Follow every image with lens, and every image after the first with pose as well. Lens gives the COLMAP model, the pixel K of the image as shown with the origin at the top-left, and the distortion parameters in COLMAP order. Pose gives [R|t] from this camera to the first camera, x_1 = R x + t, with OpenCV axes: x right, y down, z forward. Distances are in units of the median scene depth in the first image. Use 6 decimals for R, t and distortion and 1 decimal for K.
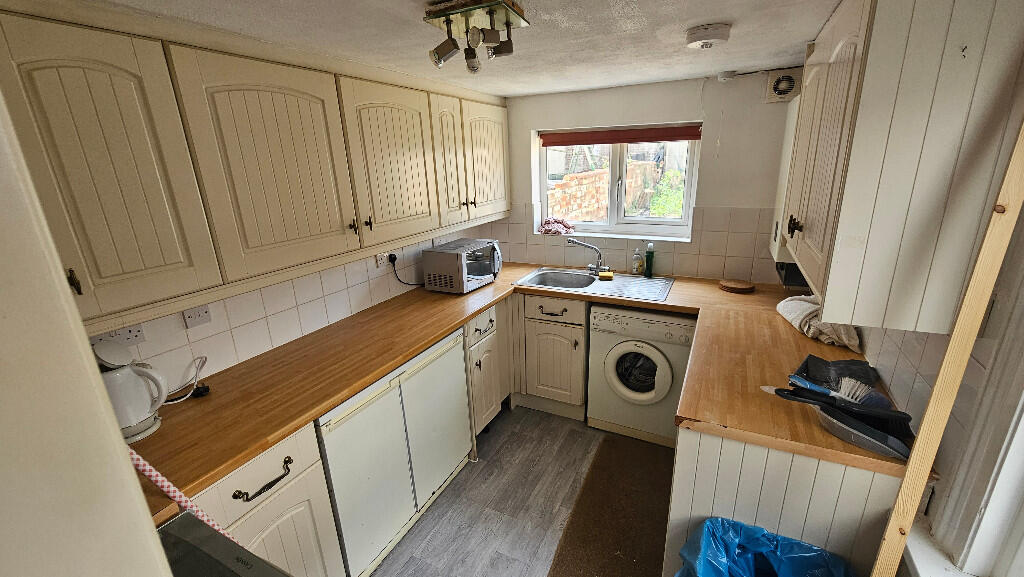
lens RADIAL K [[422.5, 0, 516.9], [0, 422.5, 293.3], [0, 0, 1]] dist [0.001207, 0.000495]
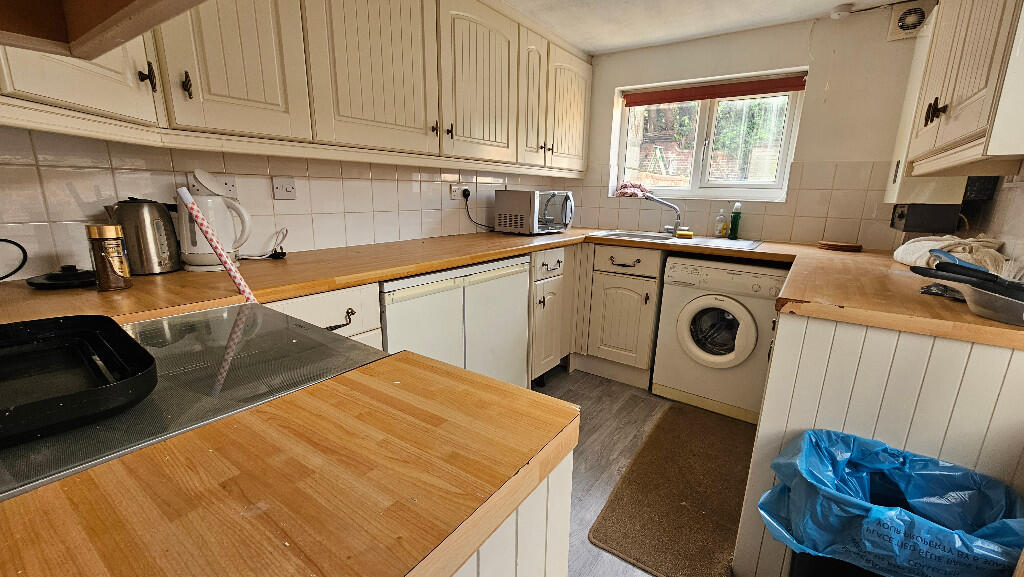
lens RADIAL K [[422.5, 0, 517.1], [0, 422.5, 290.0], [0, 0, 1]] dist [0.001207, 0.000495]
pose [[0.985973, 0.087633, -0.142045, -0.012341], [-0.096891, 0.993508, -0.059616, 0.191543], [0.135898, 0.072543, 0.988063, 0.039580]]
